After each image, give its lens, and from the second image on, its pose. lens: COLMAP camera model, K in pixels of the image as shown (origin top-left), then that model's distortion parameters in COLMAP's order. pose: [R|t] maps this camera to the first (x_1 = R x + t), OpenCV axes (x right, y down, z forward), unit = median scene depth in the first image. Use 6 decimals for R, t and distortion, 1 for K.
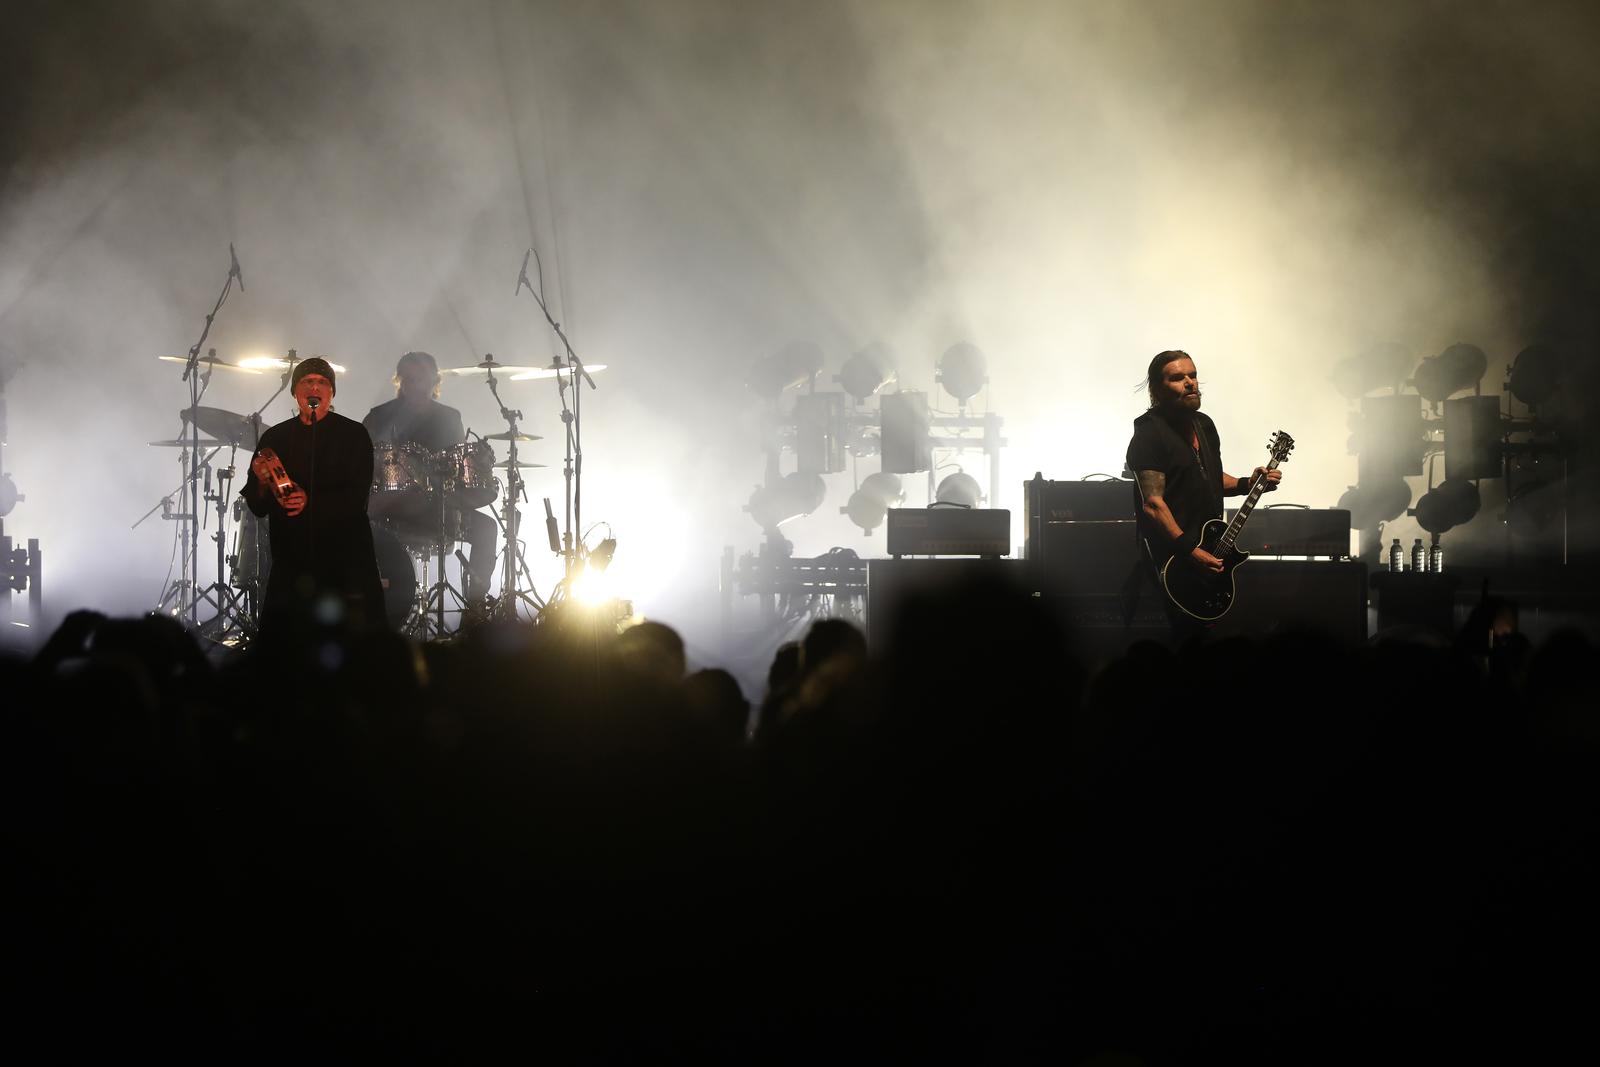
lens RADIAL K [[9377.3, 0, 860.8], [0, 9377.3, 538.5], [0, 0, 1]] dist [1.619757, 0.000000]
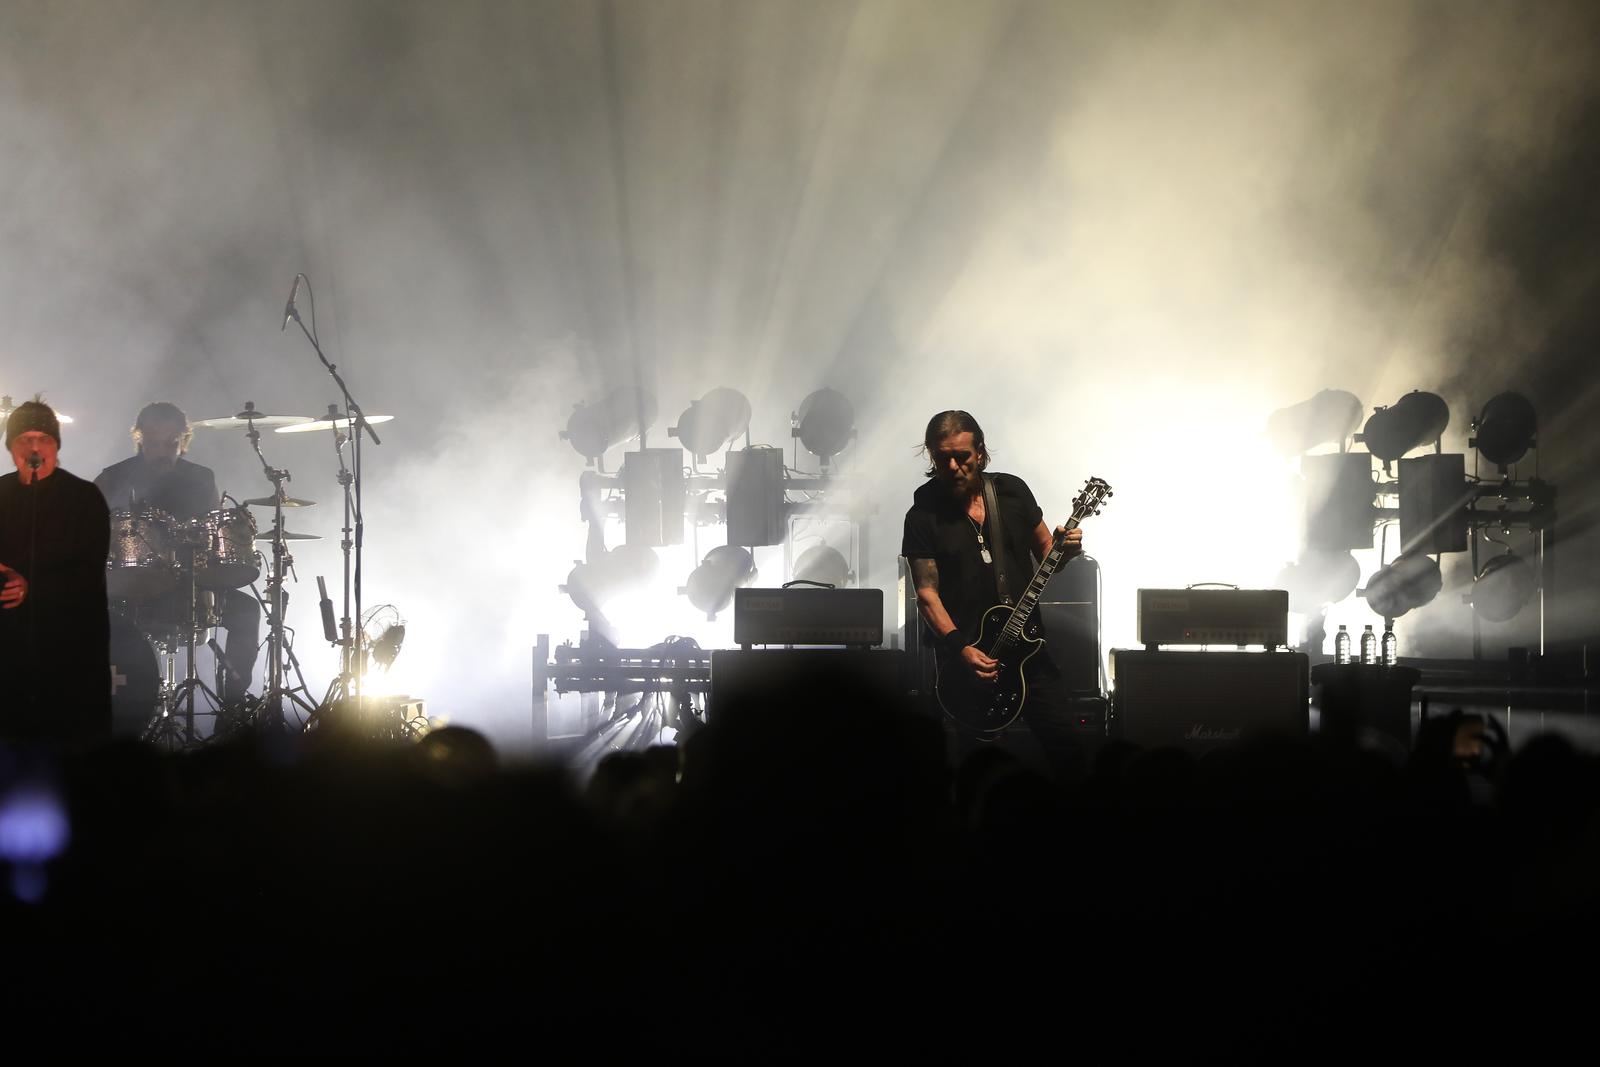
lens RADIAL K [[9377.3, 0, 911.7], [0, 9377.3, 573.2], [0, 0, 1]] dist [1.619757, 0.000000]
pose [[0.999559, -0.000436, 0.029684, -0.006096], [0.000615, 0.999982, -0.006022, 0.000454], [-0.029681, 0.006037, 0.999541, 0.169515]]
